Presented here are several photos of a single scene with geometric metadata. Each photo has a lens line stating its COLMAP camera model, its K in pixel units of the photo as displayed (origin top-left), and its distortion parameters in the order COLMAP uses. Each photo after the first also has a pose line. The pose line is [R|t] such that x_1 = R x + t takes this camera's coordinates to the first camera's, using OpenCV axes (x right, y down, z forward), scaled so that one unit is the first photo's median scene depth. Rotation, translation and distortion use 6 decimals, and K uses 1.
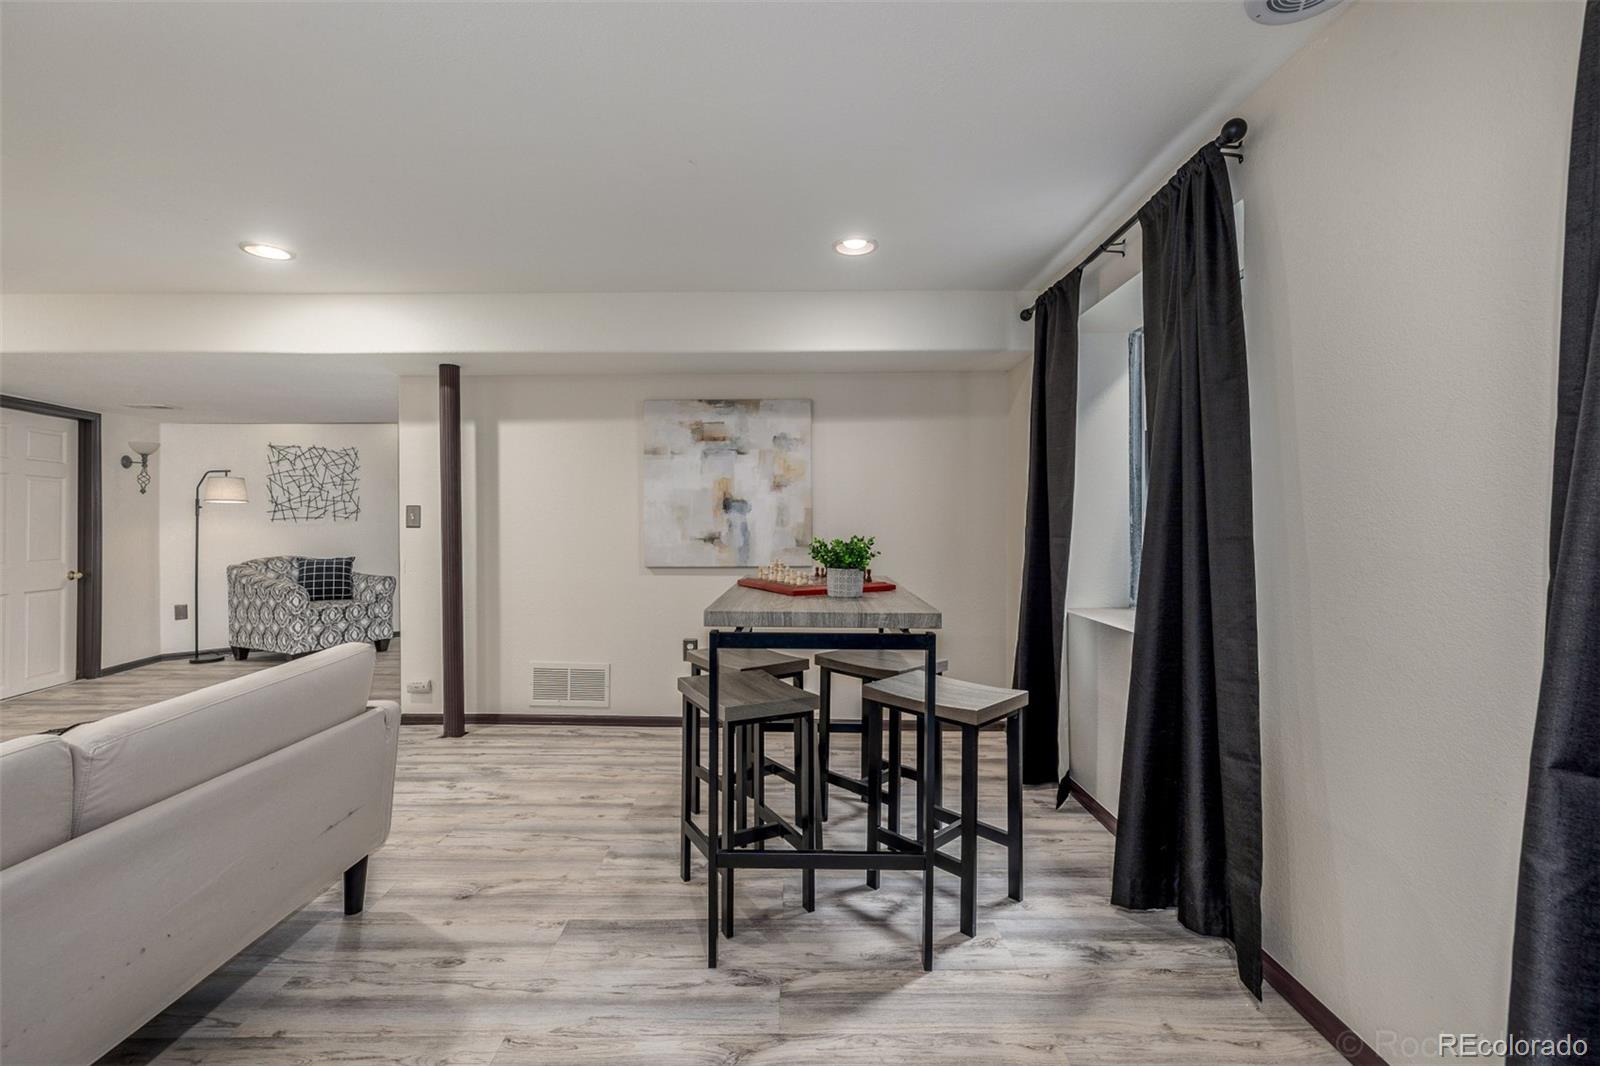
lens RADIAL K [[675.1, 0, 799.6], [0, 675.1, 533.6], [0, 0, 1]] dist [0.001804, 0.000362]
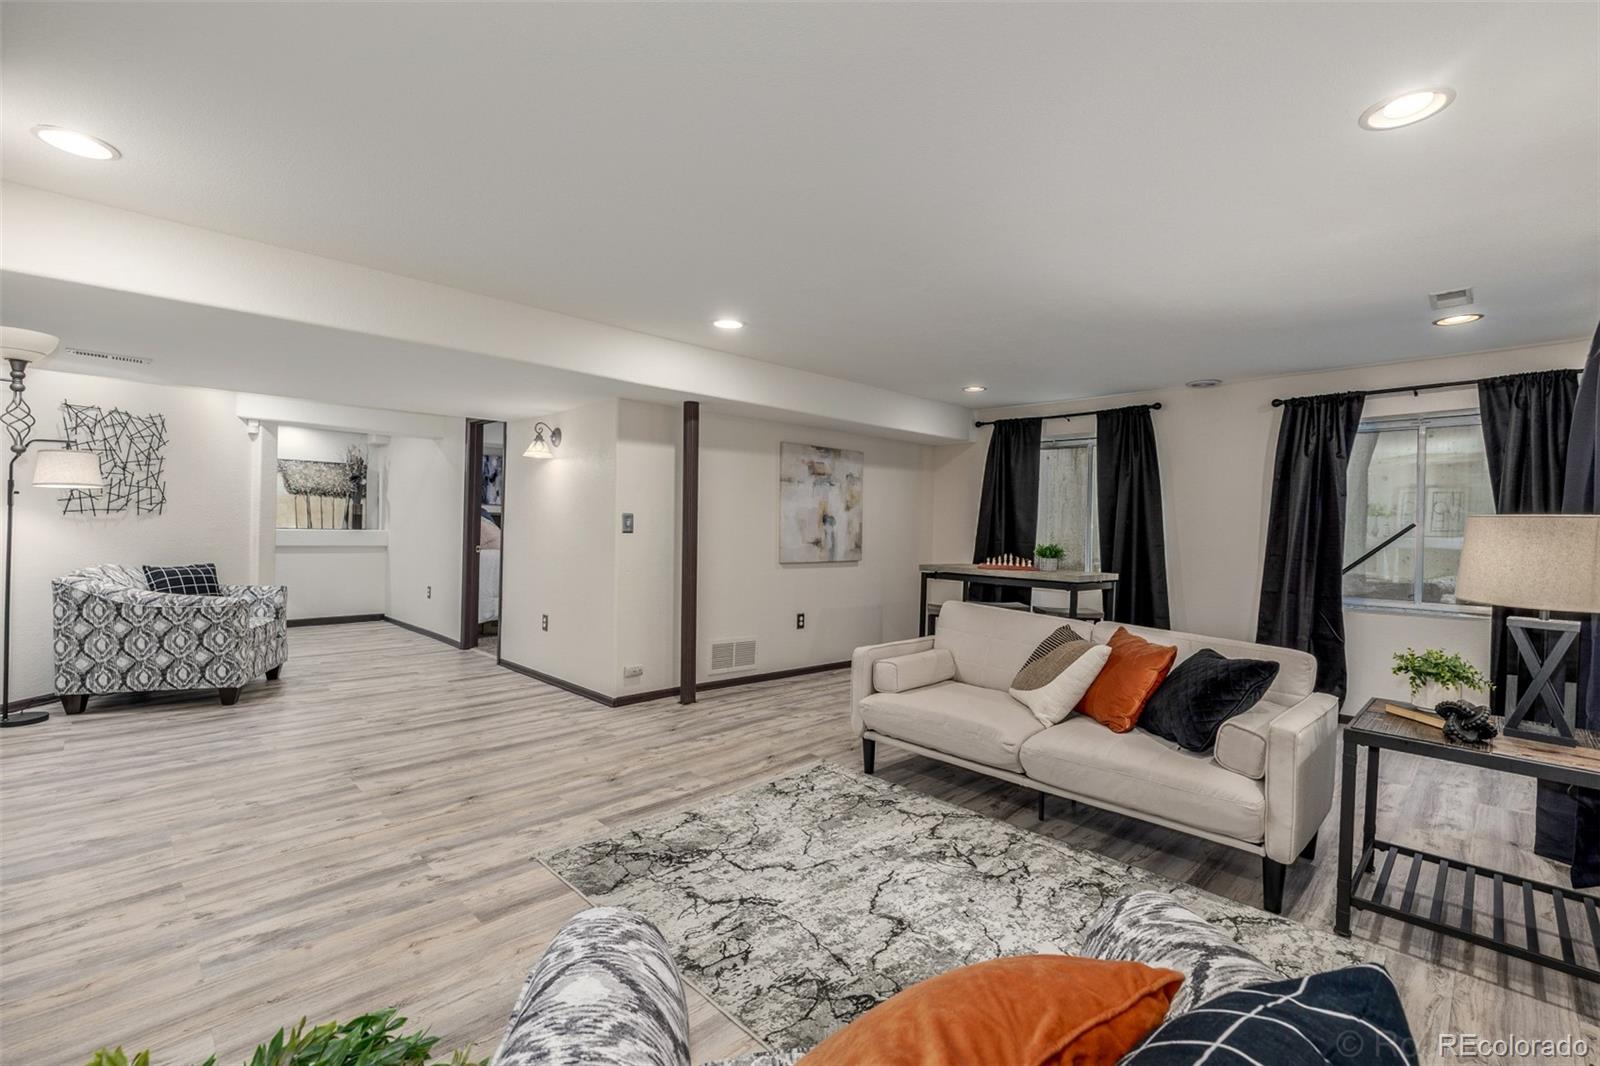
lens RADIAL K [[675.1, 0, 812.7], [0, 675.1, 535.6], [0, 0, 1]] dist [0.001804, 0.000362]
pose [[0.729746, 0.008049, 0.683671, -1.123727], [-0.012081, 0.999926, 0.001123, -0.009188], [-0.683612, -0.009079, 0.729789, -0.048846]]
